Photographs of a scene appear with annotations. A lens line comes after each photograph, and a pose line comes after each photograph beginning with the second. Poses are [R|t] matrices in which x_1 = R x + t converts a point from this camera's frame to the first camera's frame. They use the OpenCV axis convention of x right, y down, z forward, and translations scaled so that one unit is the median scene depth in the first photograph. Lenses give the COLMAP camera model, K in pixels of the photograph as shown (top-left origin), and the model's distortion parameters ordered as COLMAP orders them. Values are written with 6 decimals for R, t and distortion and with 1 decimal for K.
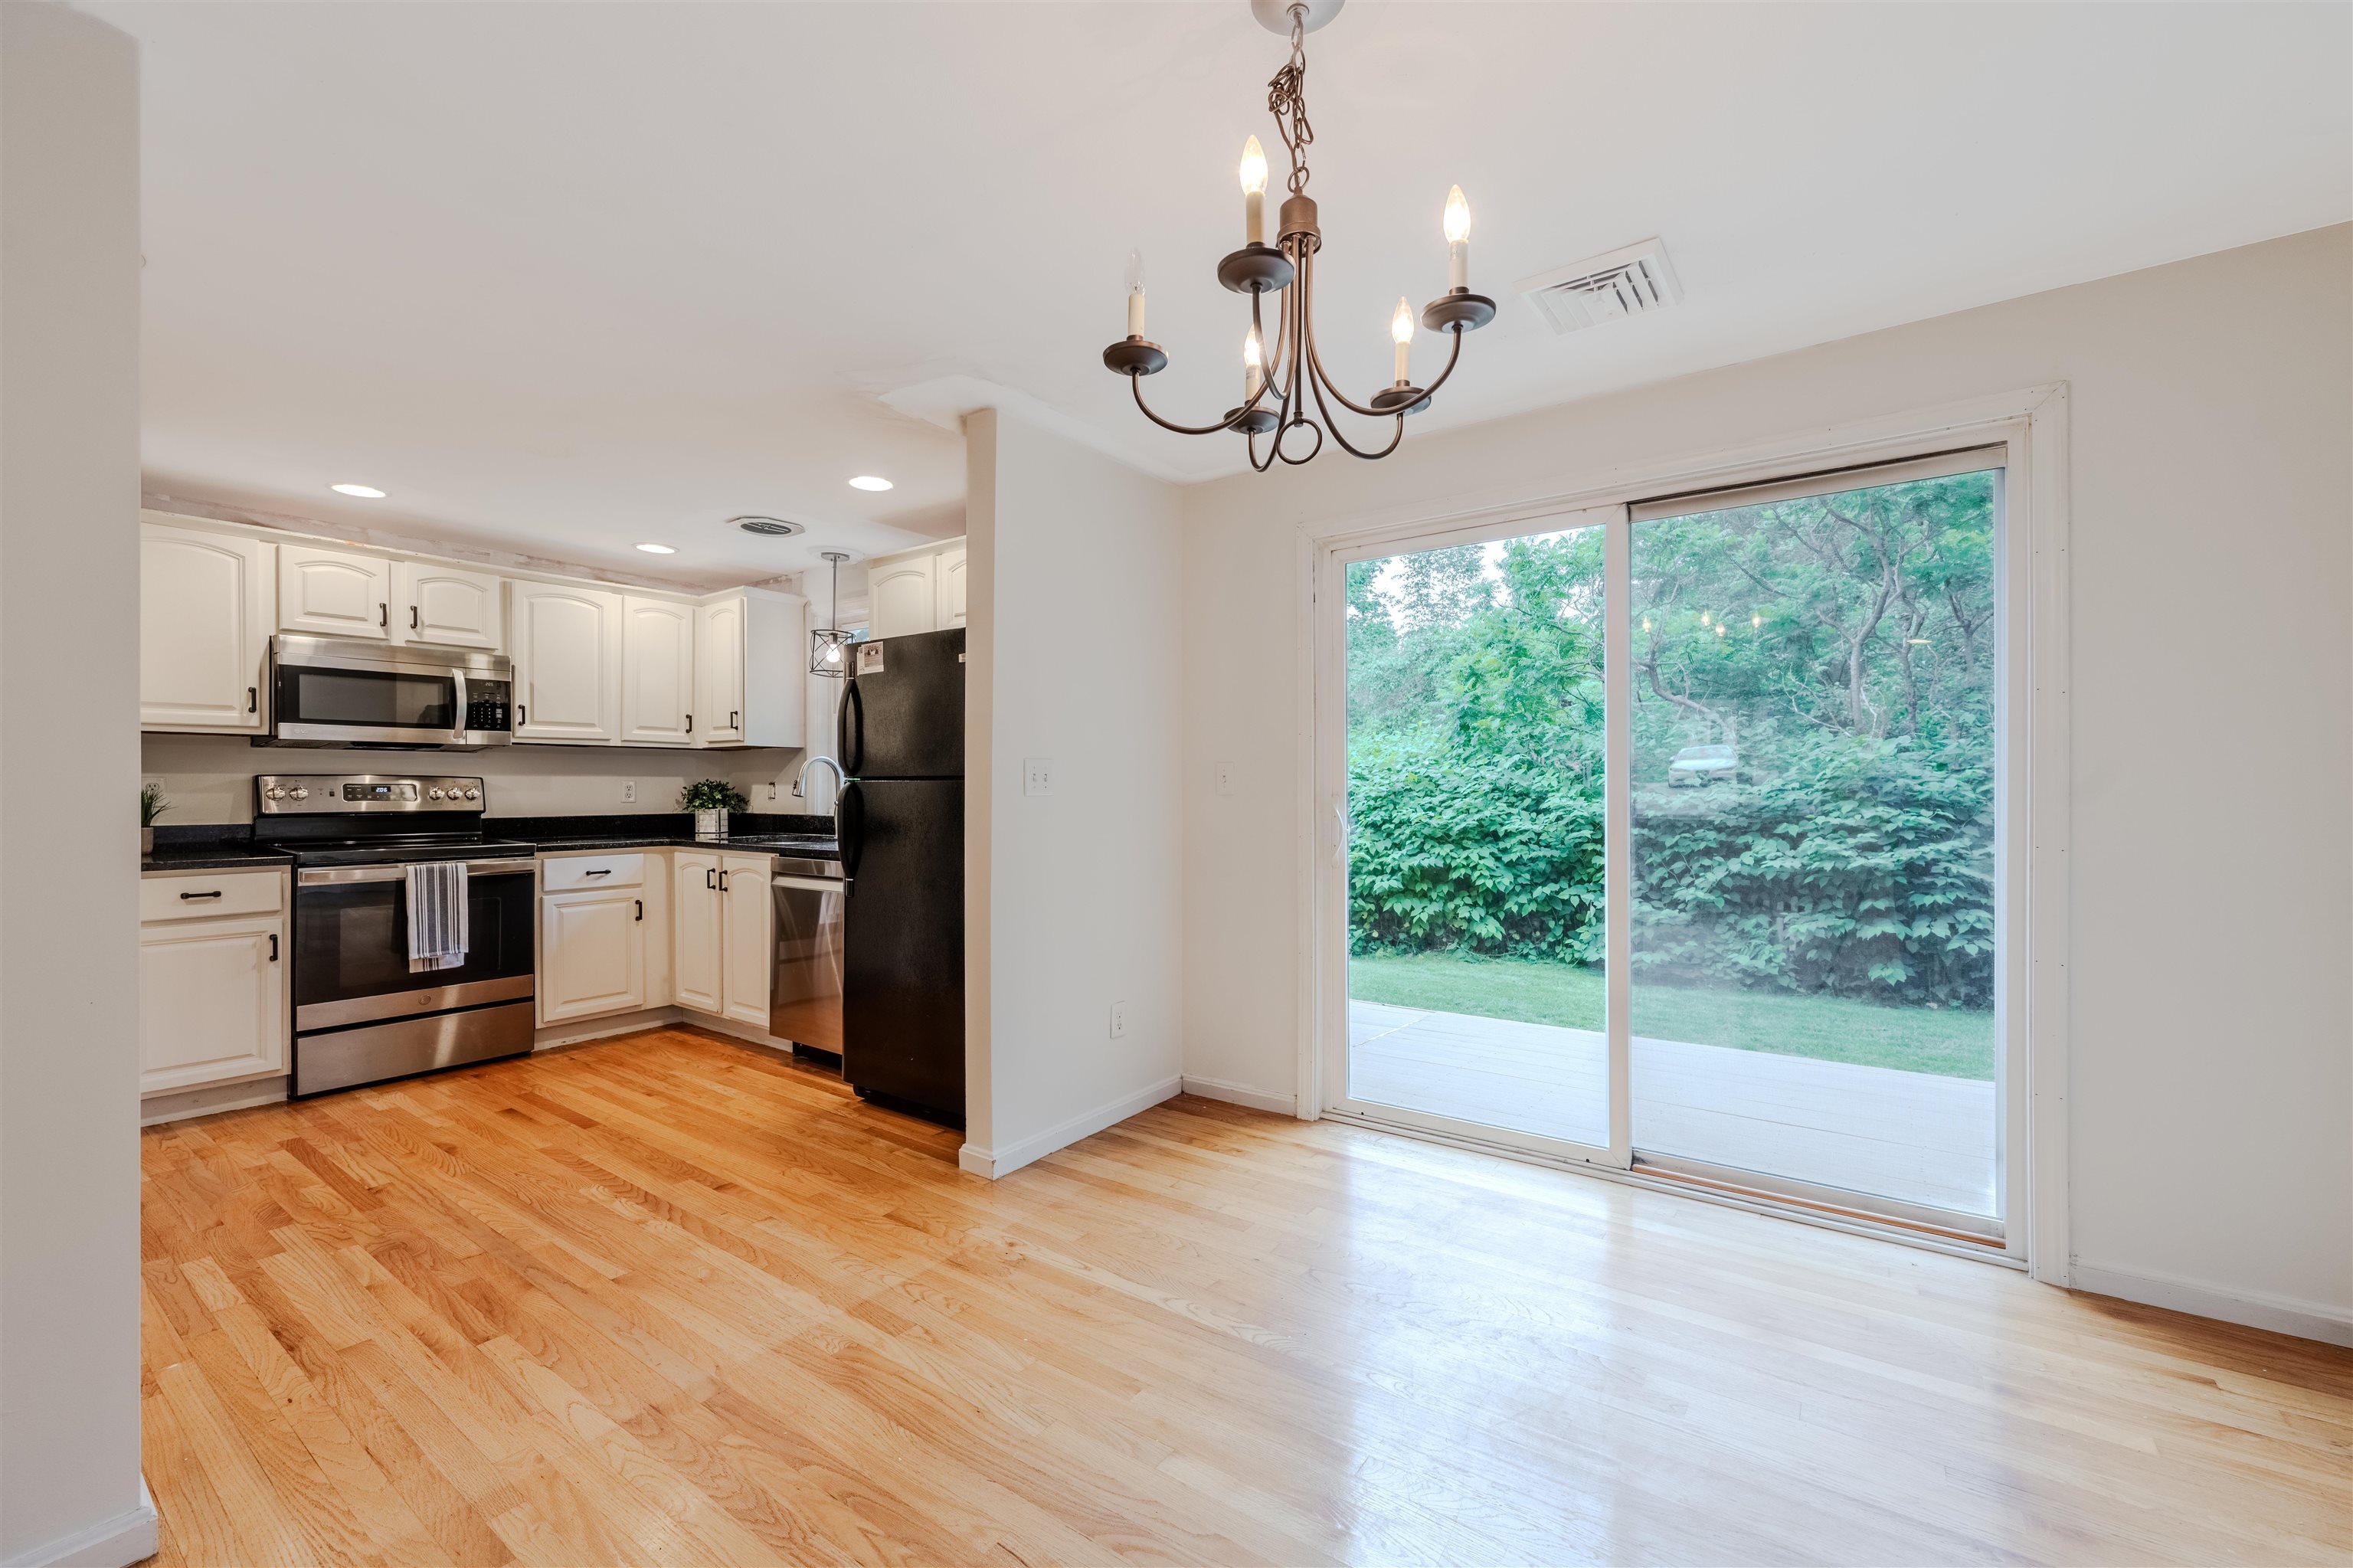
lens RADIAL K [[948.5, 0, 1194.7], [0, 948.5, 791.4], [0, 0, 1]] dist [-0.002930, 0.001109]
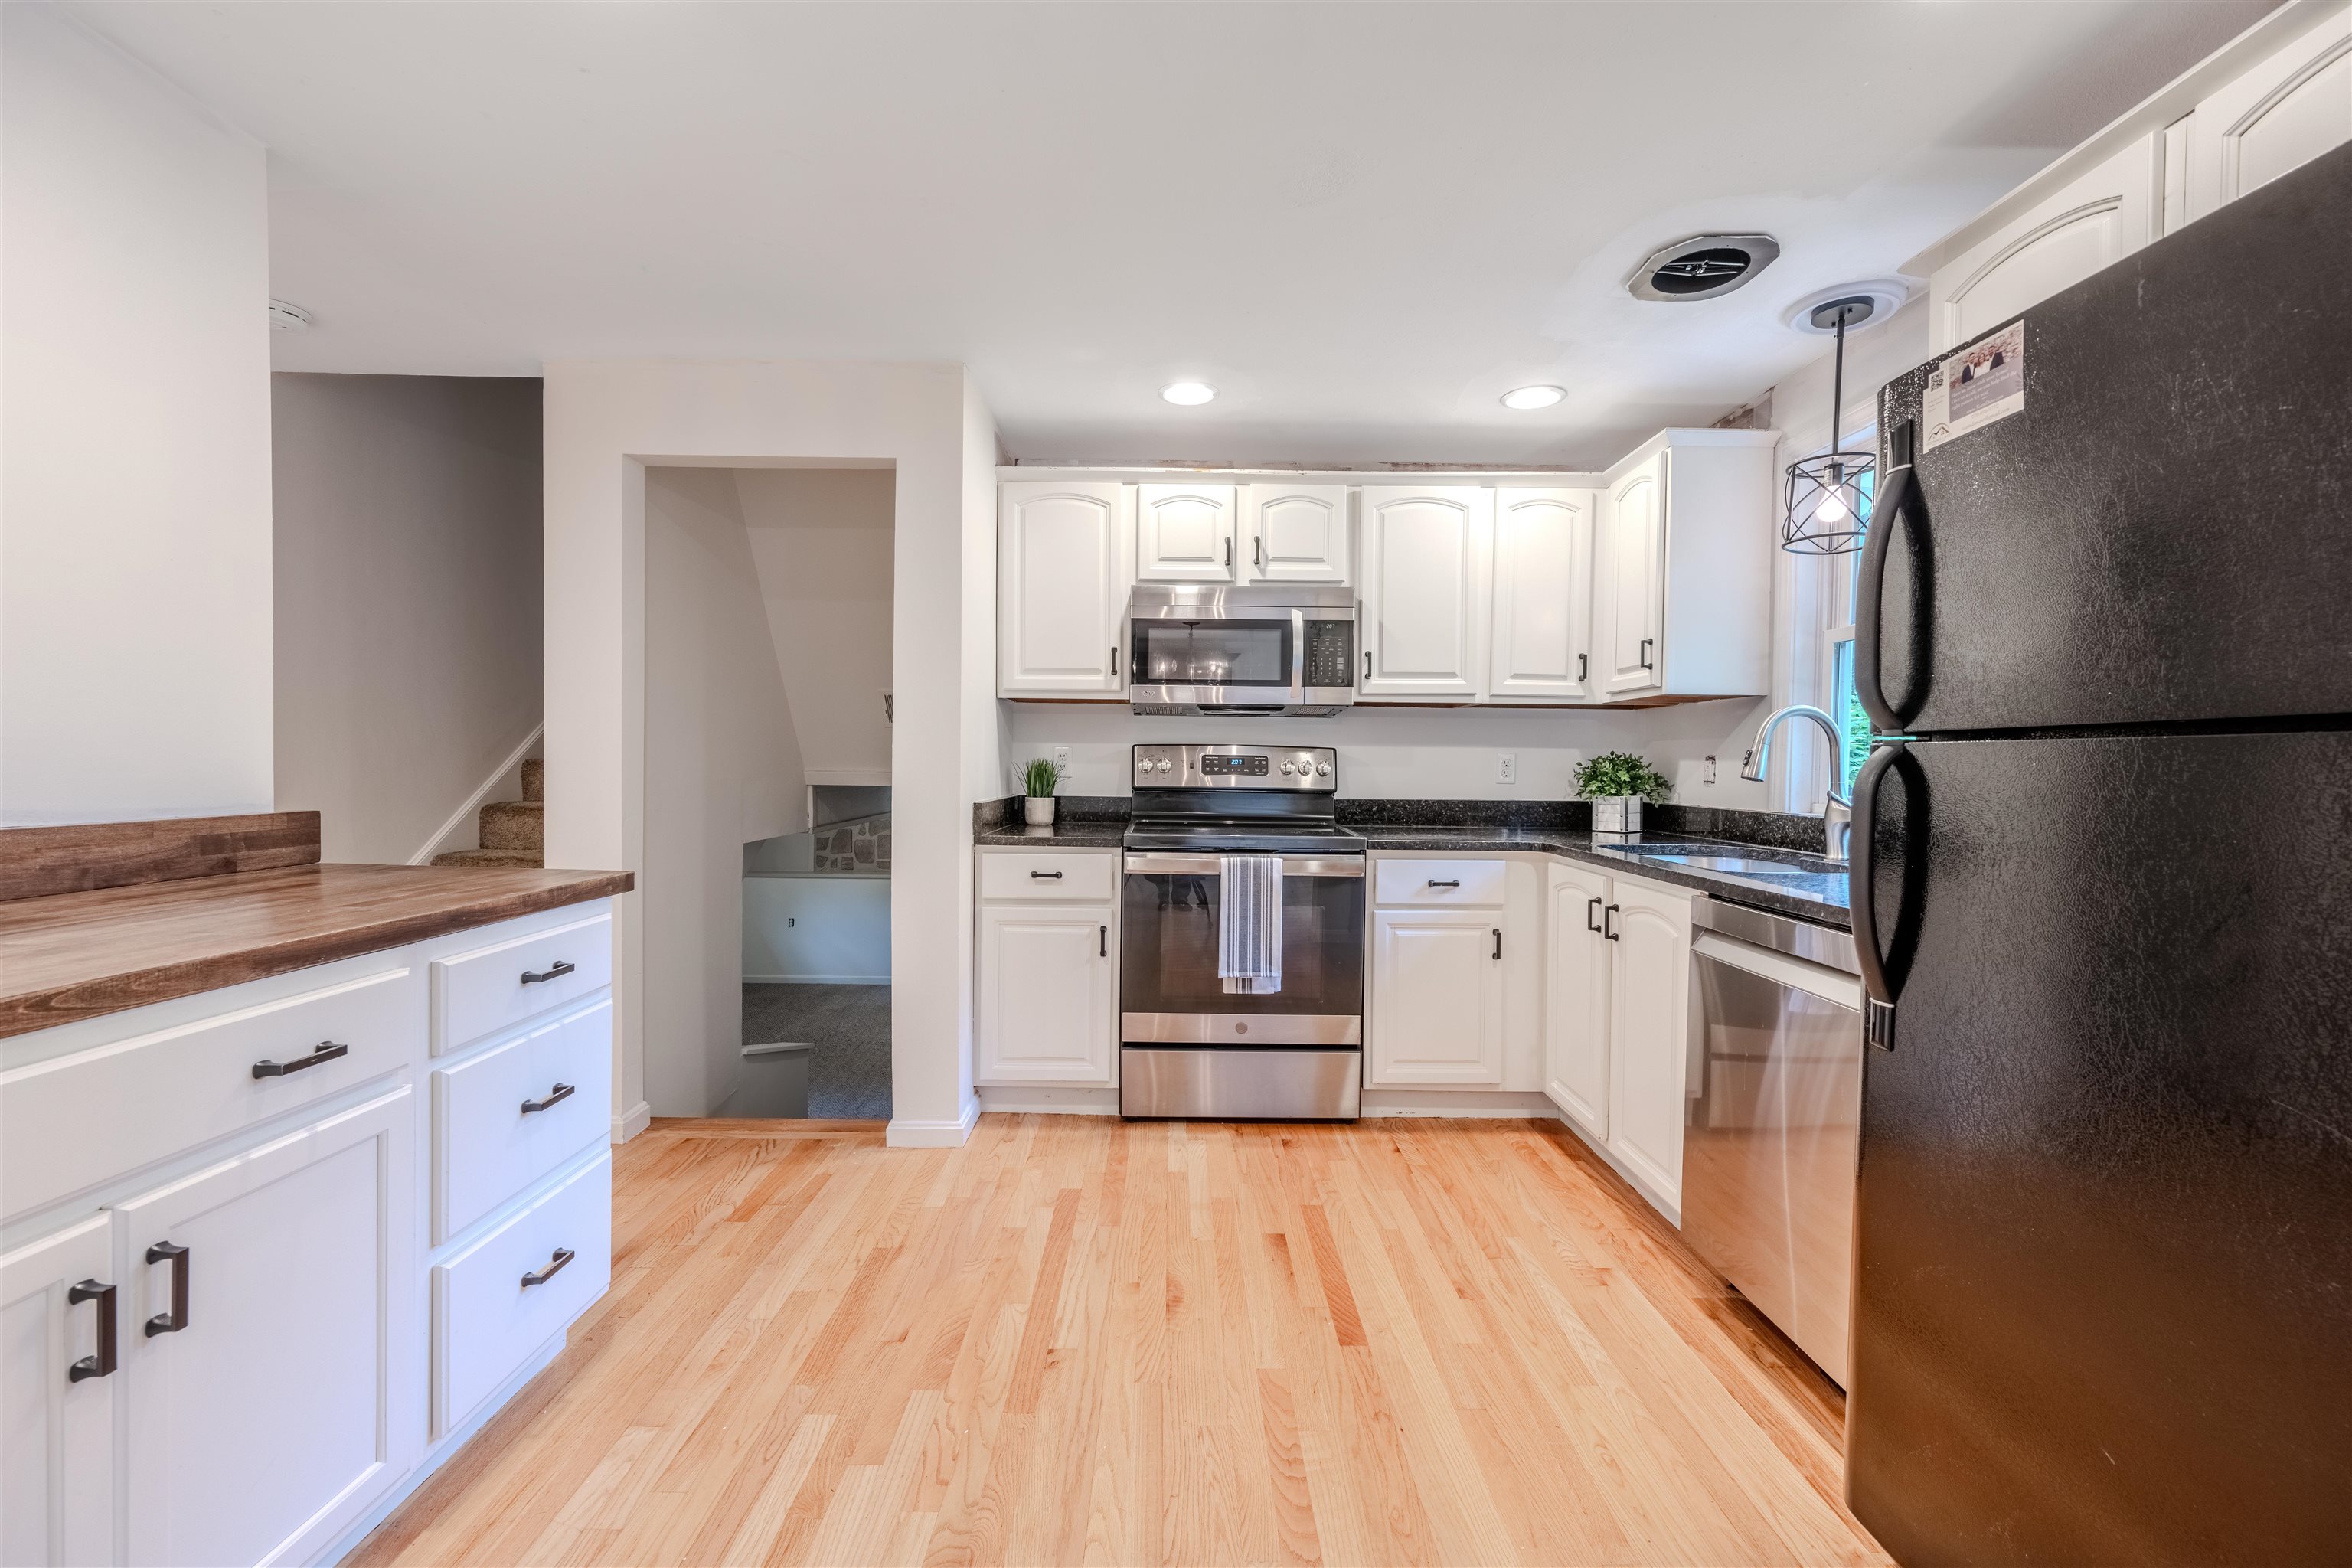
lens RADIAL K [[948.1, 0, 1204.6], [0, 948.1, 781.4], [0, 0, 1]] dist [-0.002930, 0.001109]
pose [[0.597063, 0.022781, -0.801871, -0.196516], [-0.015209, 0.999738, 0.017078, 0.001737], [0.802050, 0.001999, 0.597254, 0.487363]]
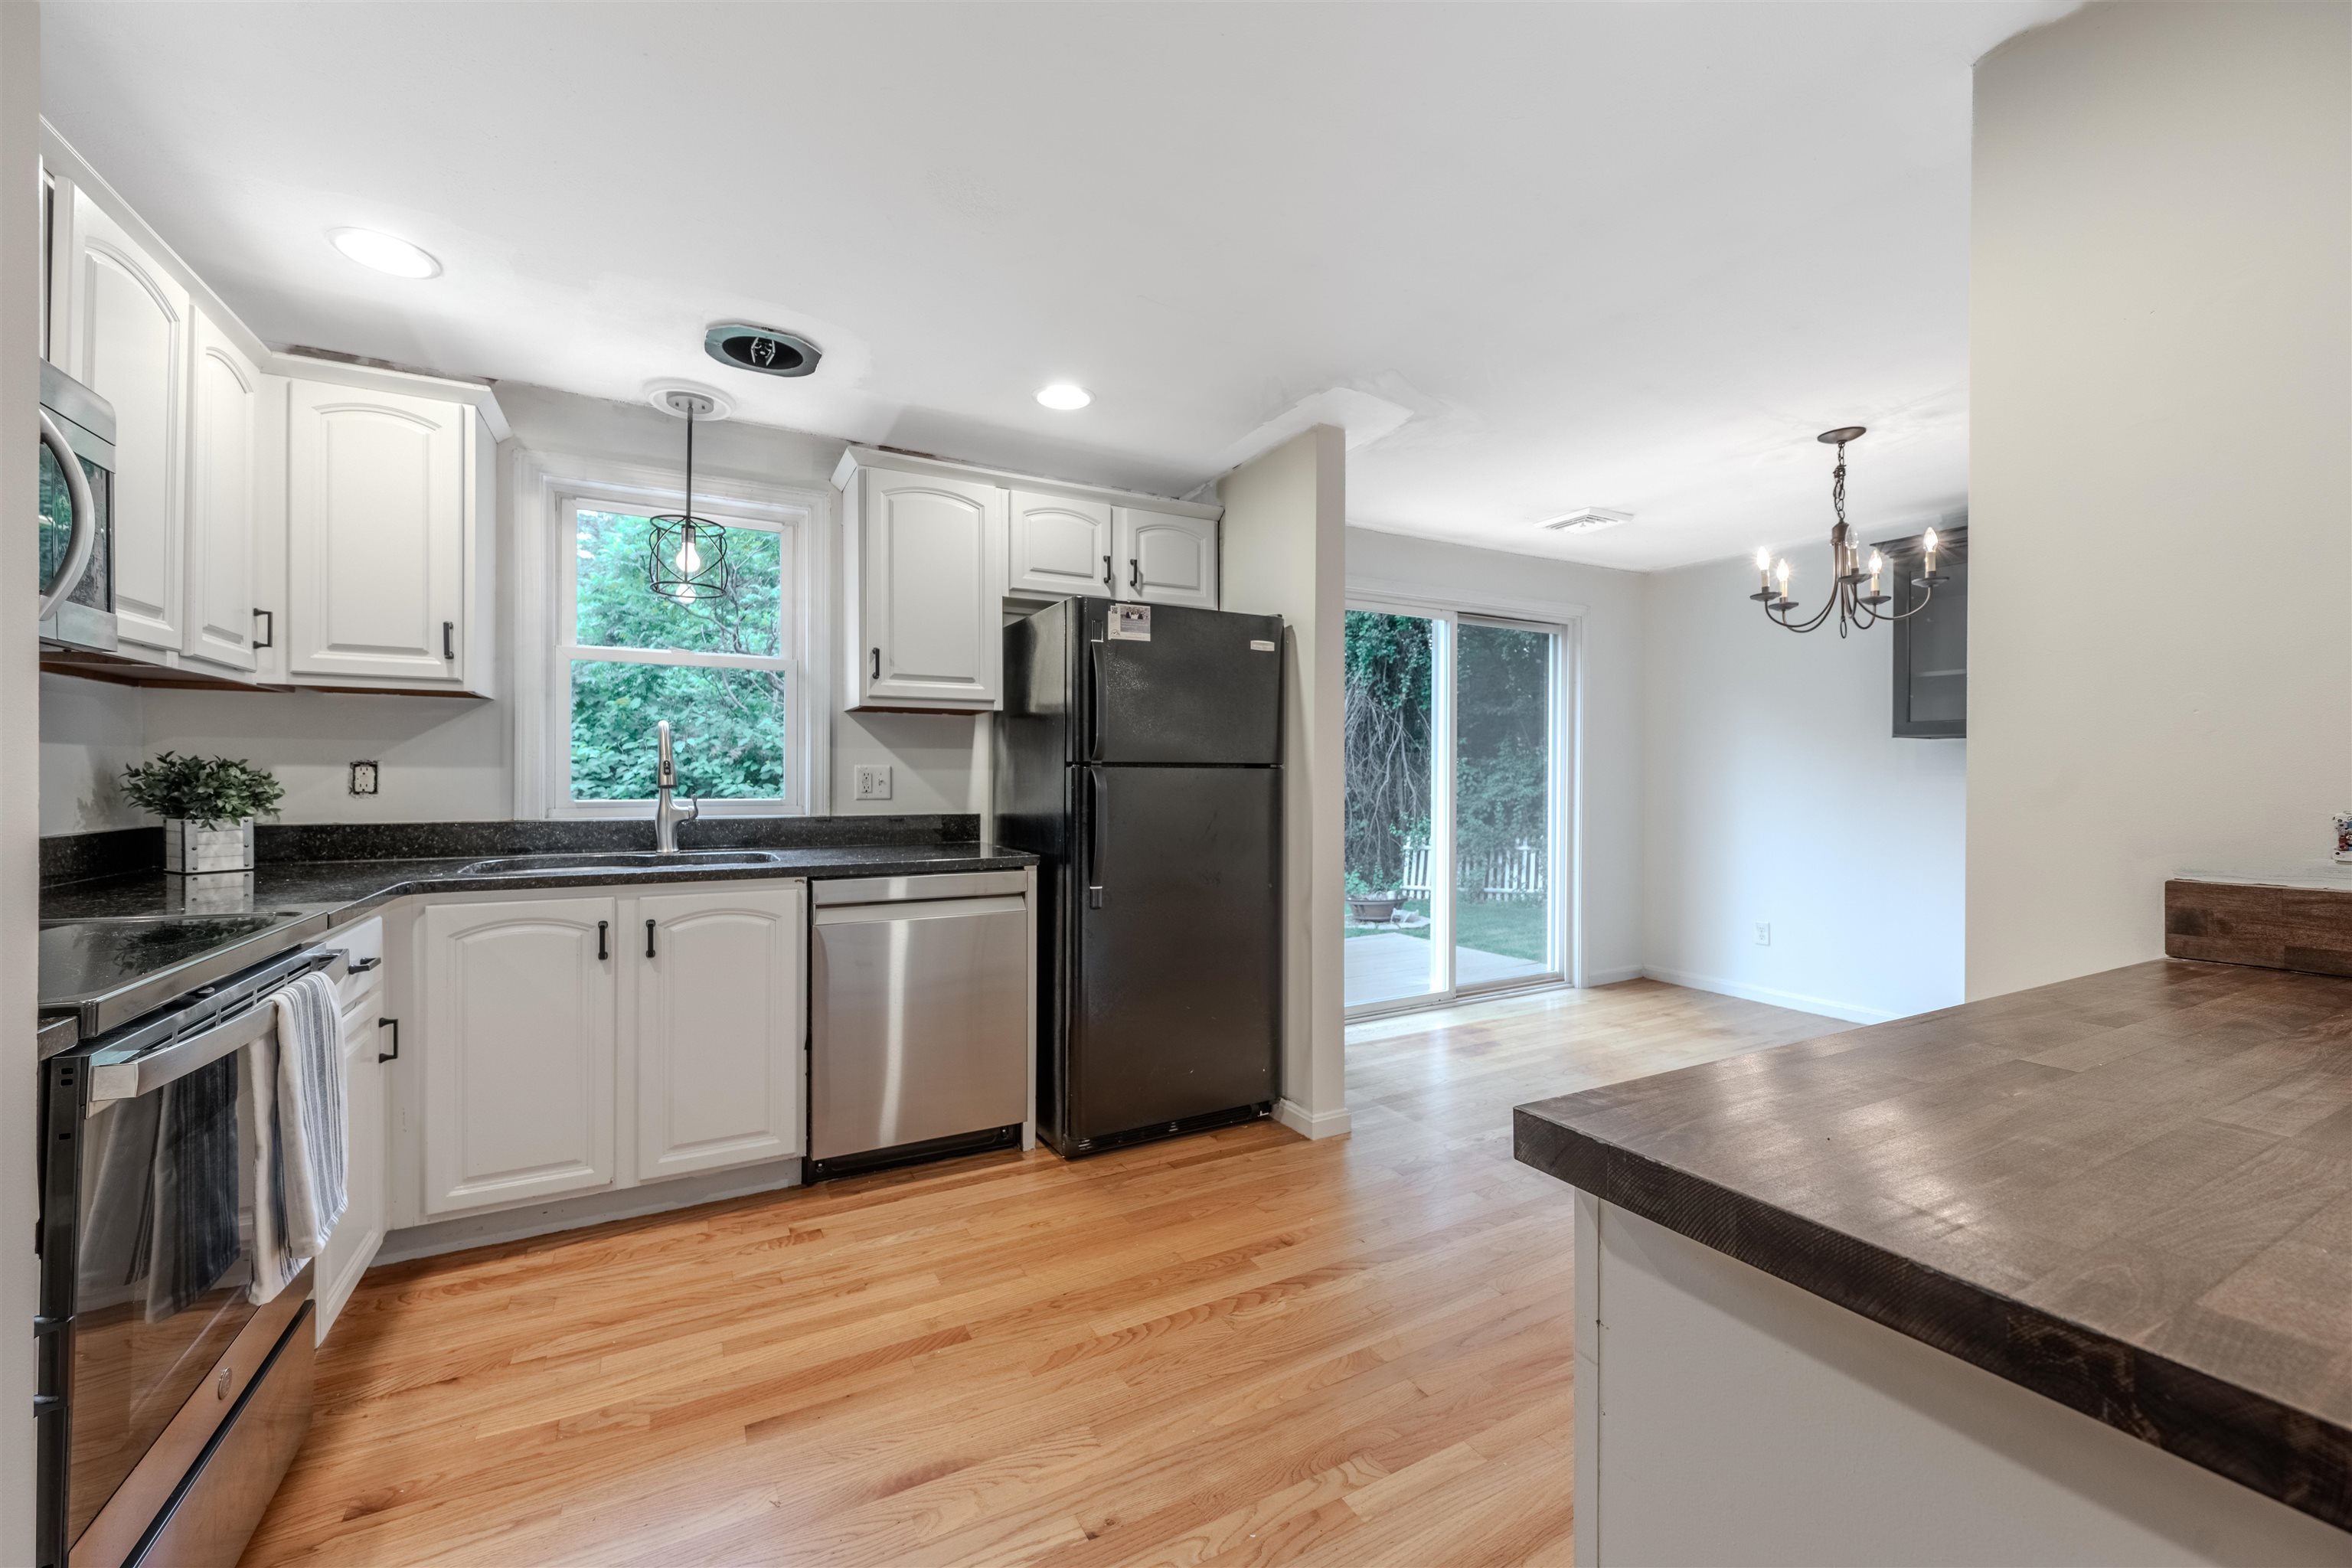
lens RADIAL K [[948.1, 0, 1157.0], [0, 948.1, 777.4], [0, 0, 1]] dist [-0.002930, 0.001109]
pose [[0.432300, 0.001154, 0.901729, -0.945997], [-0.000231, 0.999999, -0.001169, -0.000526], [-0.901730, 0.000297, 0.432300, 0.526354]]
